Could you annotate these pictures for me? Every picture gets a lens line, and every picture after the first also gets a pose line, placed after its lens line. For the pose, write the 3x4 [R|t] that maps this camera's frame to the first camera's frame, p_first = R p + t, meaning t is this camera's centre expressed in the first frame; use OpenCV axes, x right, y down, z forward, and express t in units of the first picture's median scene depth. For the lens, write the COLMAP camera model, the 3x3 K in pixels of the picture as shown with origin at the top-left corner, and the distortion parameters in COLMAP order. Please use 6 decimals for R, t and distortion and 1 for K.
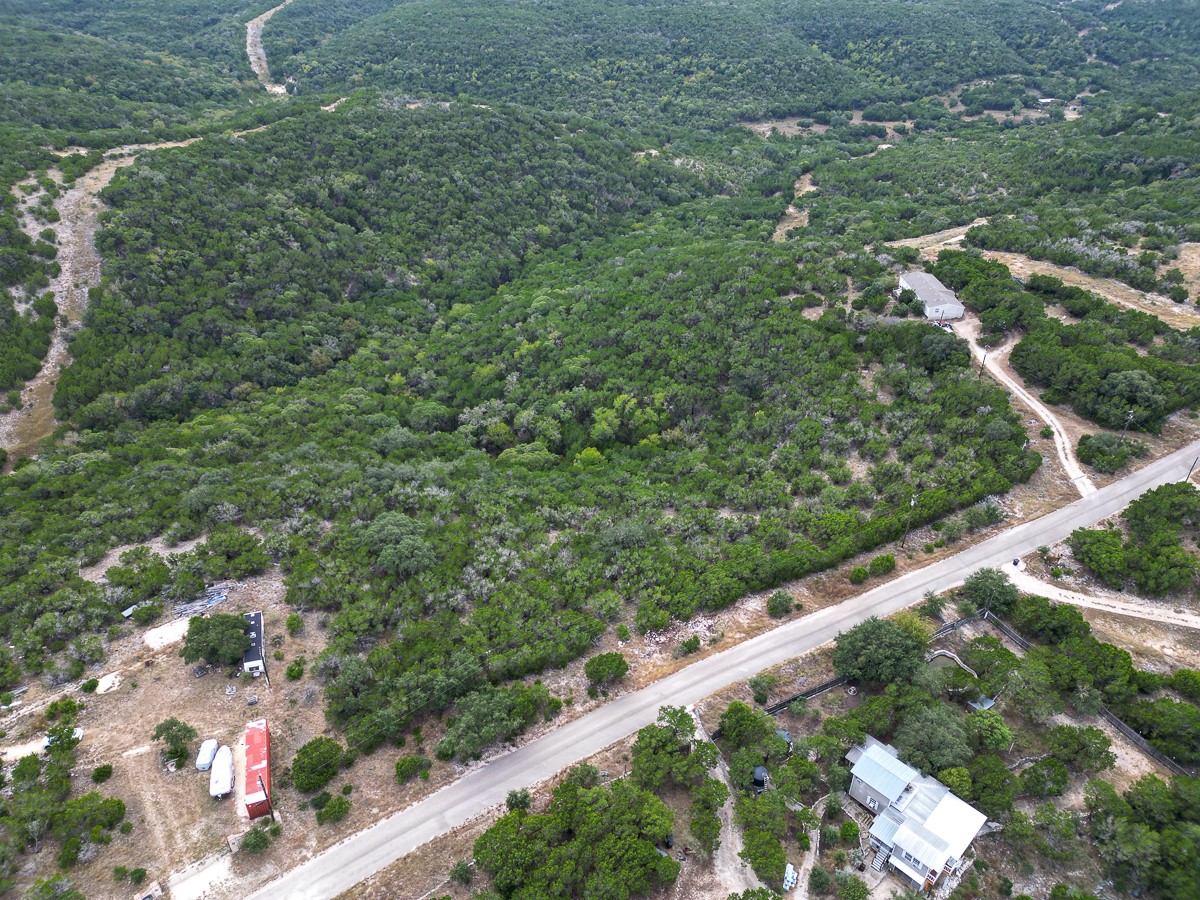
lens RADIAL K [[840.9, 0, 597.2], [0, 840.9, 454.4], [0, 0, 1]] dist [0.070923, -0.061562]
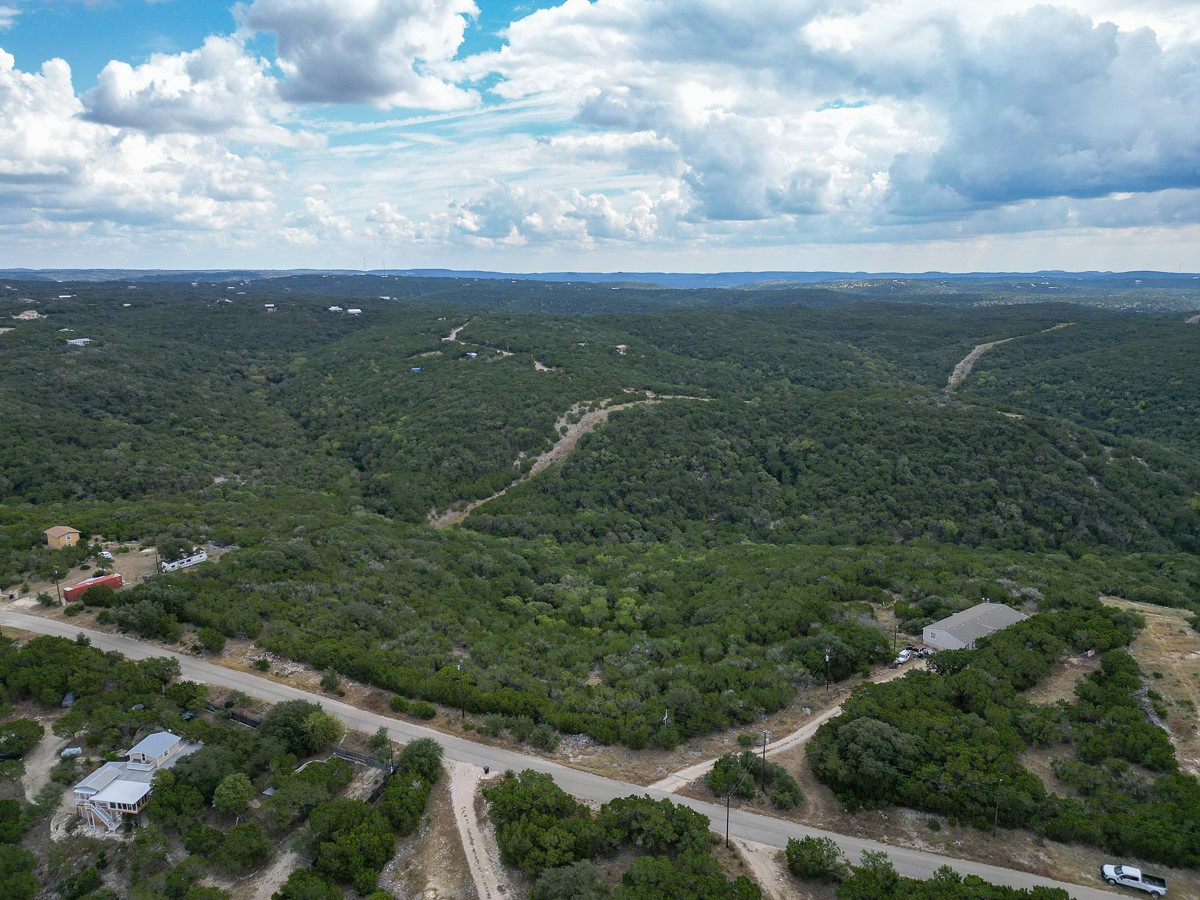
lens RADIAL K [[840.9, 0, 593.3], [0, 840.9, 448.6], [0, 0, 1]] dist [0.070923, -0.061562]
pose [[0.564073, 0.169739, -0.808090, 0.714651], [-0.444305, 0.887286, -0.123765, -0.072779], [0.695999, 0.428851, 0.575910, 0.213923]]
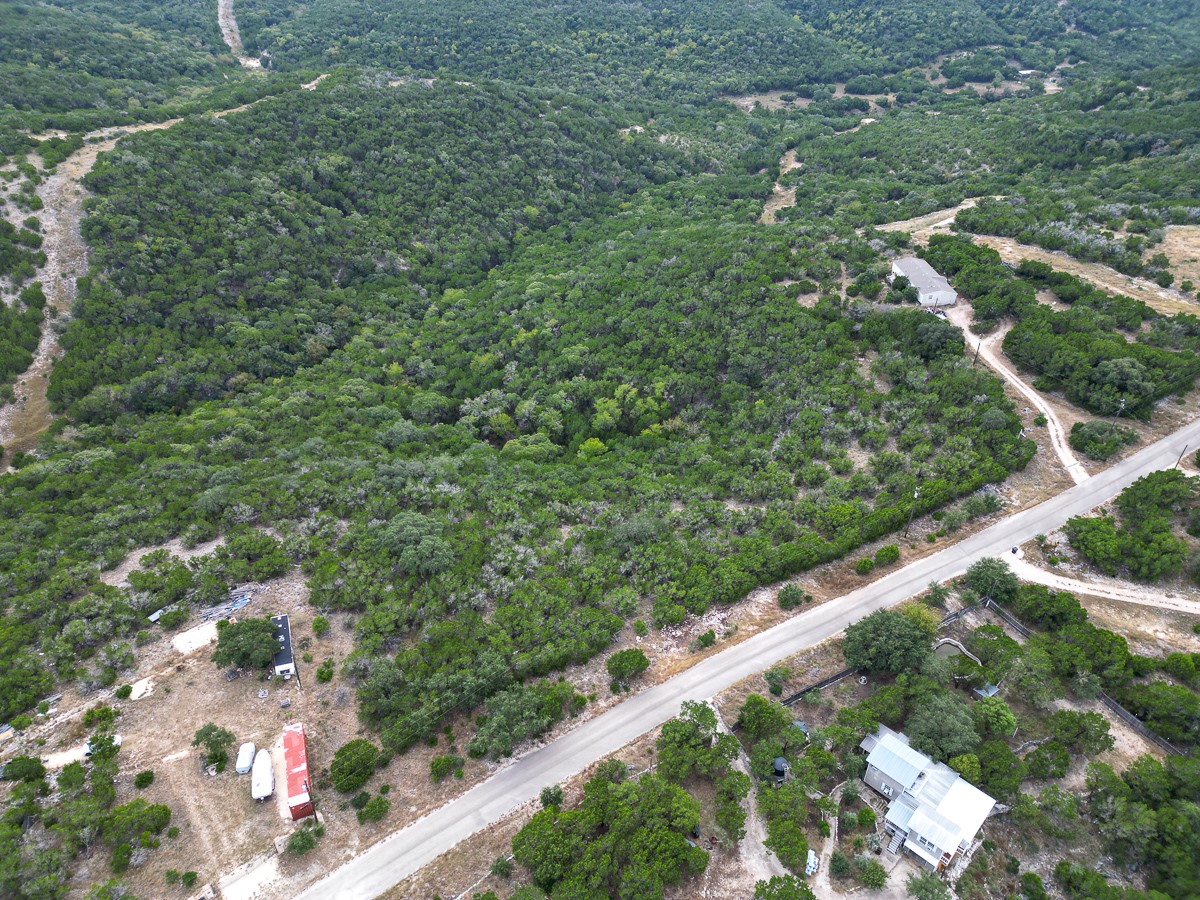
lens RADIAL K [[840.9, 0, 597.1], [0, 840.9, 453.9], [0, 0, 1]] dist [0.070923, -0.061562]
pose [[0.999623, -0.013760, 0.023780, -0.021881], [0.012979, 0.999381, 0.032691, -0.017581], [-0.024215, -0.032370, 0.999183, -0.010393]]
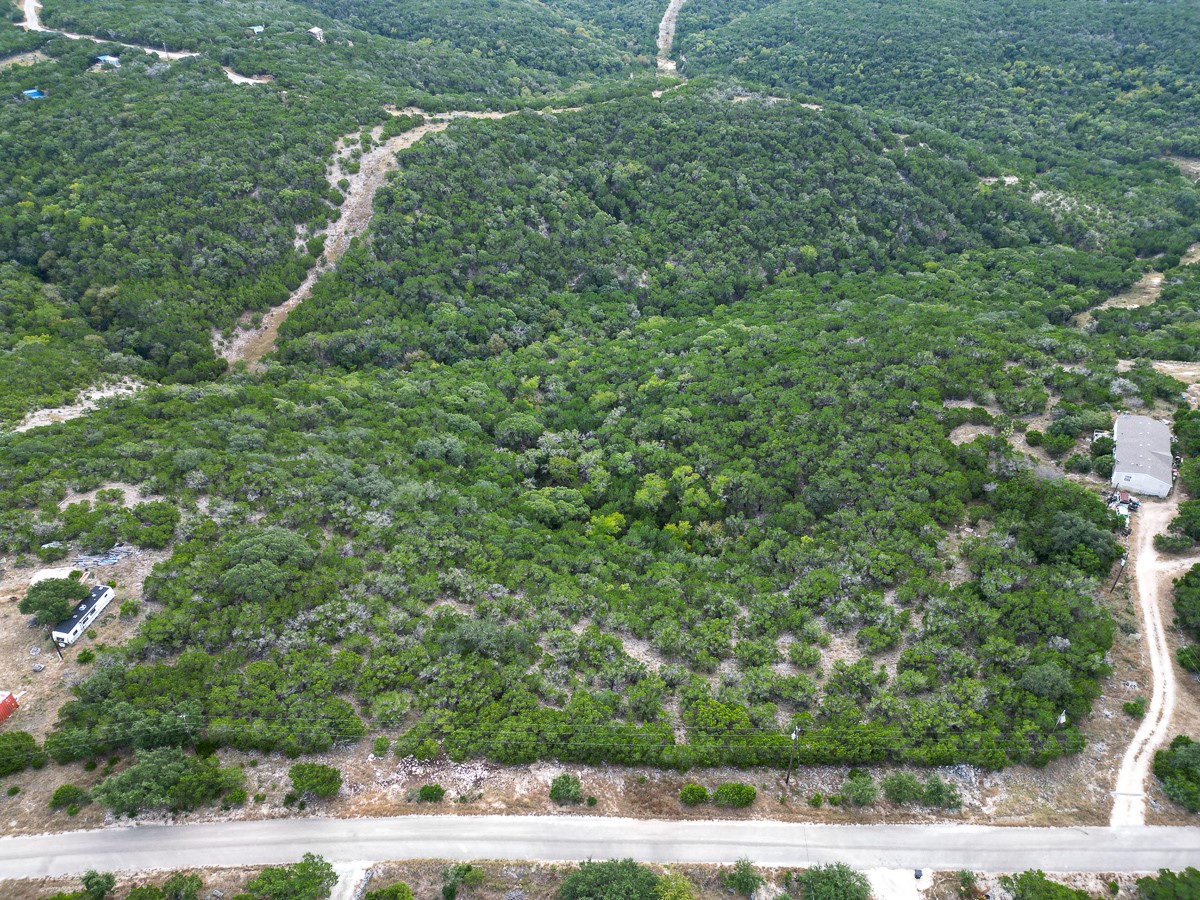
lens RADIAL K [[840.9, 0, 595.5], [0, 840.9, 453.2], [0, 0, 1]] dist [0.070923, -0.061562]
pose [[0.871485, 0.278641, -0.403576, 0.251931], [-0.268382, 0.959724, 0.083077, -0.110800], [0.410470, 0.035912, 0.911167, 0.129209]]
